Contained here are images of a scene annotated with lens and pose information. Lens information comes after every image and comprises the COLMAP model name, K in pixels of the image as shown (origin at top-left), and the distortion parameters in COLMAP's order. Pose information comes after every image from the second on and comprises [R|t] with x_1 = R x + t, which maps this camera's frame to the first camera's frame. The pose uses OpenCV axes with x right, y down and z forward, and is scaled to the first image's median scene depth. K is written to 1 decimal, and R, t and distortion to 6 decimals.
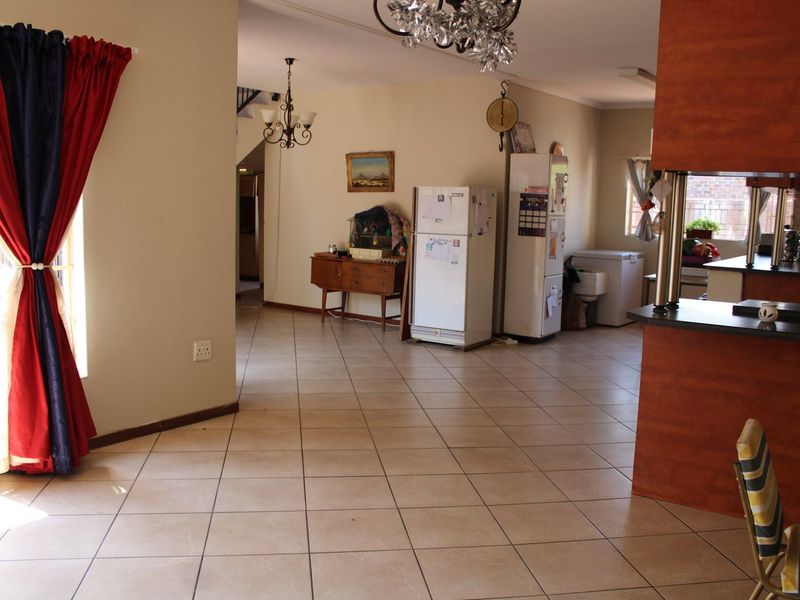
lens RADIAL K [[735.5, 0, 400.0], [0, 735.5, 300.0], [0, 0, 1]] dist [-0.156504, 0.109056]
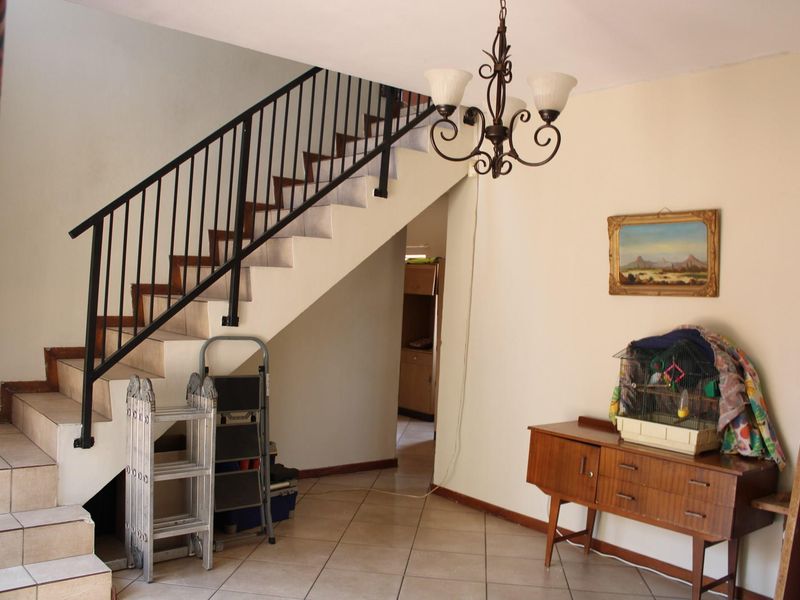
lens RADIAL K [[735.5, 0, 400.0], [0, 735.5, 300.0], [0, 0, 1]] dist [-0.156504, 0.109056]
pose [[0.965325, 0.026144, -0.259739, -0.084039], [-0.060397, 0.990344, -0.124785, -0.078513], [0.253968, 0.136145, 0.957583, 0.525304]]
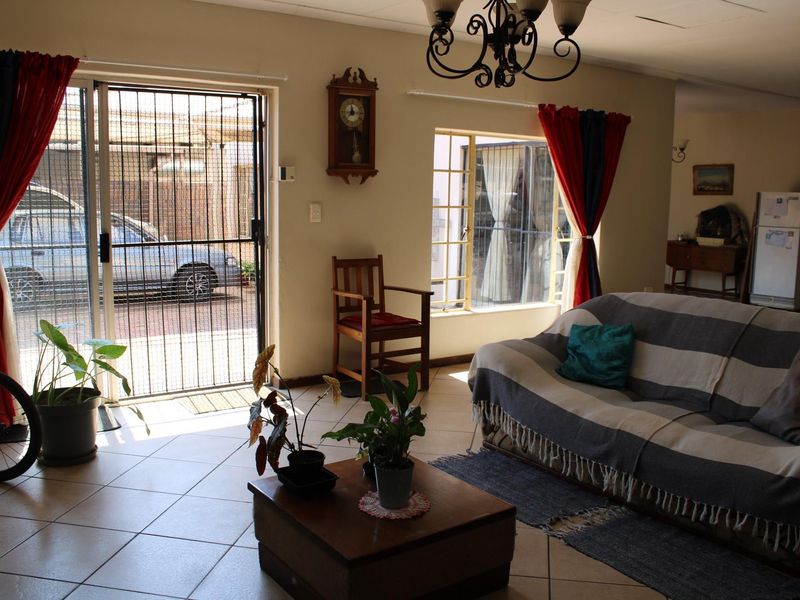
lens RADIAL K [[735.5, 0, 400.0], [0, 735.5, 300.0], [0, 0, 1]] dist [-0.156504, 0.109056]
pose [[0.943662, 0.037245, -0.328808, -0.144193], [-0.035720, 0.999305, 0.010679, 0.048366], [0.328977, 0.001668, 0.944336, -0.404602]]
